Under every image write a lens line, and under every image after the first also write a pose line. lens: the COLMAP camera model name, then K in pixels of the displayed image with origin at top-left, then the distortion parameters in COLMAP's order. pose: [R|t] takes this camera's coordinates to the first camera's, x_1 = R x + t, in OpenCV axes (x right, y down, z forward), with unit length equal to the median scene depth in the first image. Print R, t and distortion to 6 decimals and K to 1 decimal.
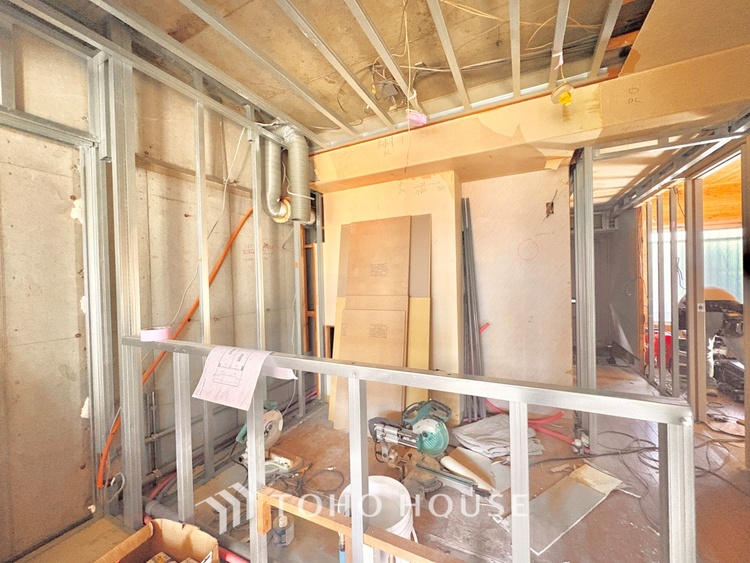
lens RADIAL K [[298.5, 0, 375.5], [0, 298.5, 282.6], [0, 0, 1]] dist [0.000333, 0.000007]
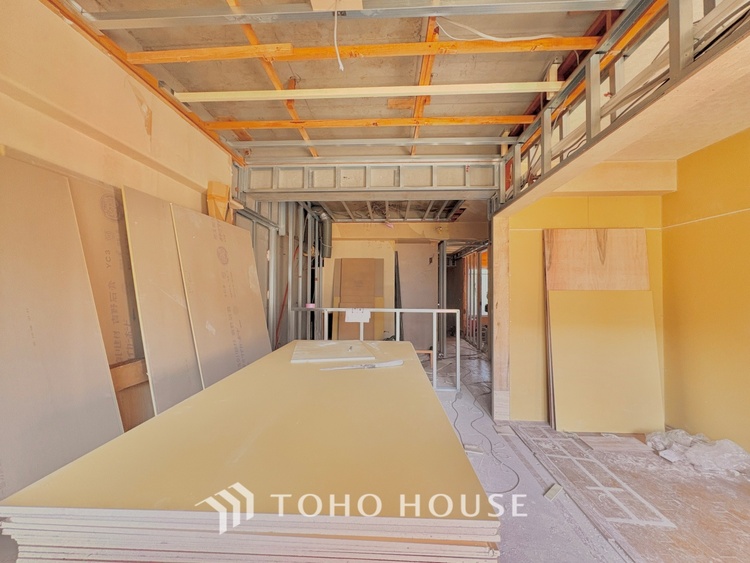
lens RADIAL K [[298.5, 0, 375.6], [0, 298.5, 282.1], [0, 0, 1]] dist [0.000333, 0.000007]
pose [[0.918707, 0.039911, 0.392919, -0.918403], [-0.024023, 0.998686, -0.045272, 0.049266], [-0.394209, 0.032153, 0.918458, -1.227819]]
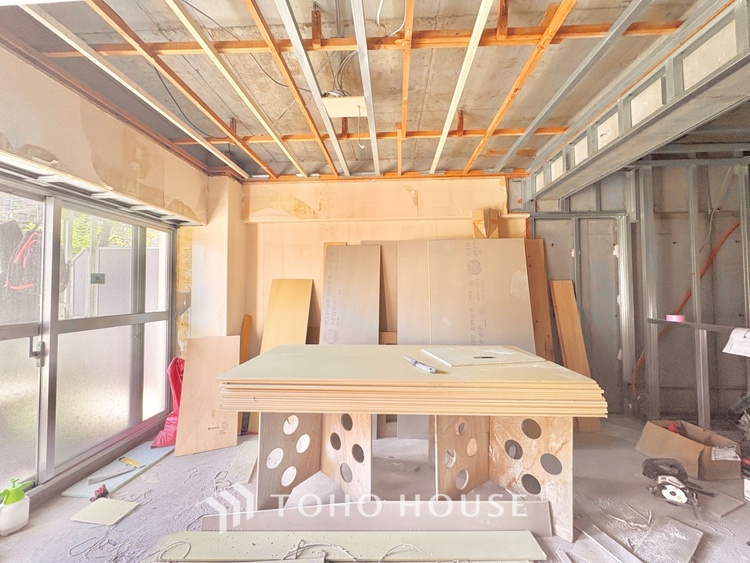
lens RADIAL K [[298.5, 0, 375.7], [0, 298.5, 281.5], [0, 0, 1]] dist [0.000333, 0.000007]
pose [[0.393397, -0.007144, -0.919341, 0.133244], [-0.016307, 0.999758, -0.014748, 0.007917], [0.919224, 0.020794, 0.393186, -0.956513]]
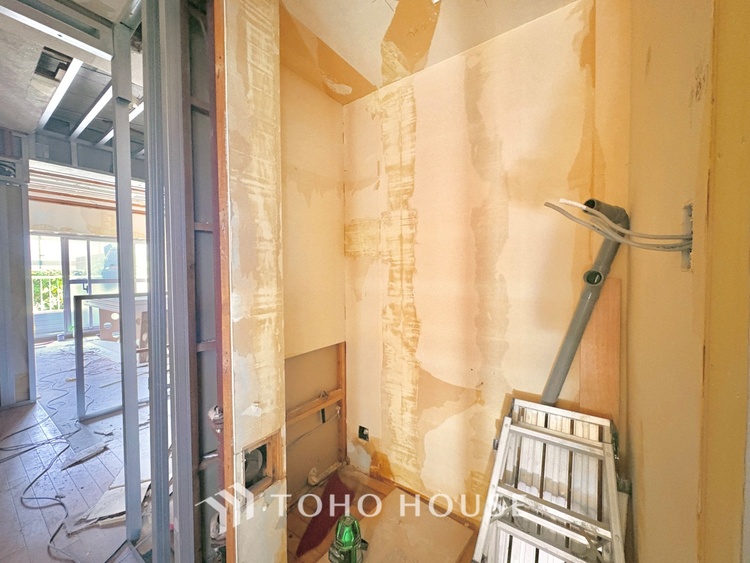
lens RADIAL K [[298.5, 0, 377.8], [0, 298.5, 276.7], [0, 0, 1]] dist [0.000333, 0.000007]
pose [[-0.163201, 0.055987, -0.985003, 1.285857], [-0.009924, 0.998245, 0.058384, -0.087433], [0.986543, 0.019303, -0.162358, 1.736153]]
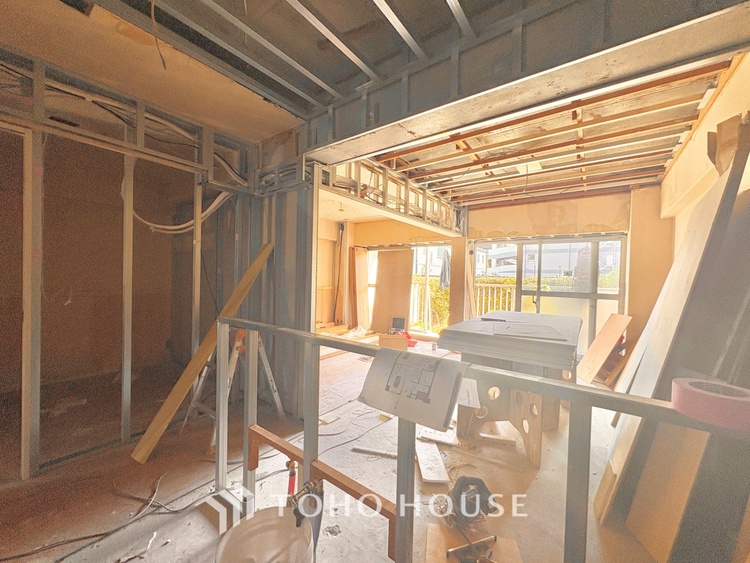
lens RADIAL K [[298.5, 0, 375.0], [0, 298.5, 281.5], [0, 0, 1]] dist [0.000333, 0.000007]
pose [[-0.983666, -0.003250, 0.179976, -0.267568], [0.000987, 0.999725, 0.023446, 0.003772], [-0.180002, 0.023241, -0.983392, 1.067298]]
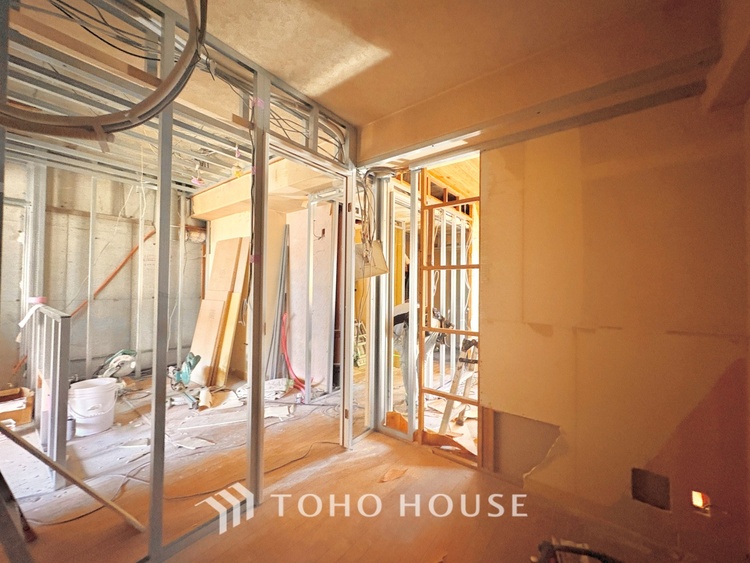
lens RADIAL K [[298.5, 0, 377.2], [0, 298.5, 281.1], [0, 0, 1]] dist [0.000333, 0.000007]
pose [[0.980657, 0.034756, -0.192622, 1.411272], [-0.040415, 0.998857, -0.025524, 0.002360], [0.191515, 0.032815, 0.980941, -0.407439]]
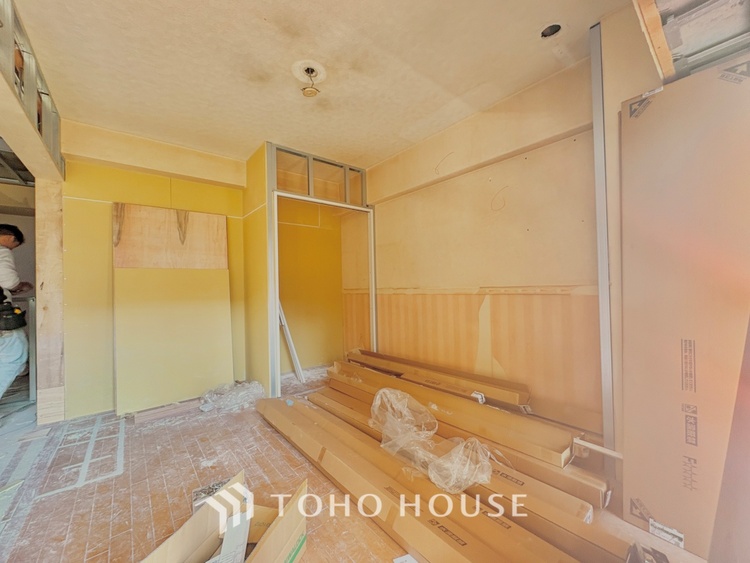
lens RADIAL K [[298.5, 0, 376.2], [0, 298.5, 281.8], [0, 0, 1]] dist [0.000333, 0.000007]
pose [[0.408019, 0.027156, 0.912569, -0.343065], [0.023644, 0.998908, -0.040296, 0.146111], [-0.912667, 0.038019, 0.406932, -1.836541]]
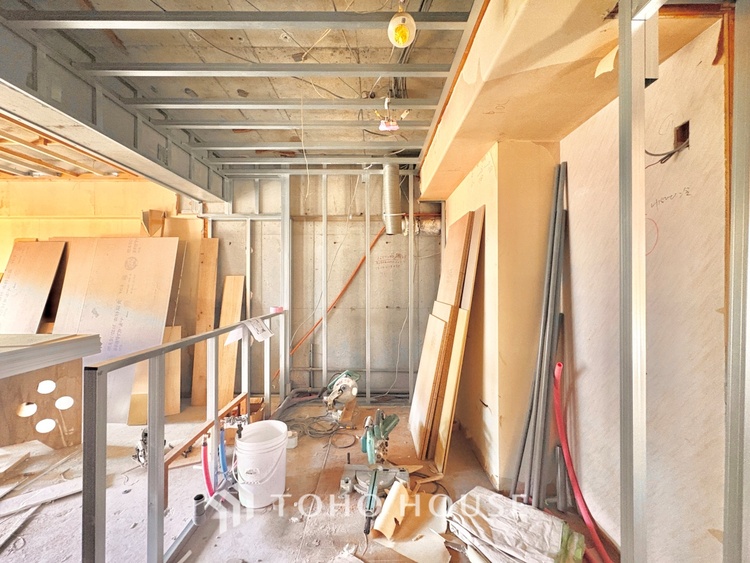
lens RADIAL K [[298.5, 0, 375.7], [0, 298.5, 281.6], [0, 0, 1]] dist [0.000333, 0.000007]
pose [[0.445268, 0.021425, -0.895141, 0.993367], [-0.021868, 0.999676, 0.013050, -0.042726], [0.895130, 0.013764, 0.445593, 0.513403]]
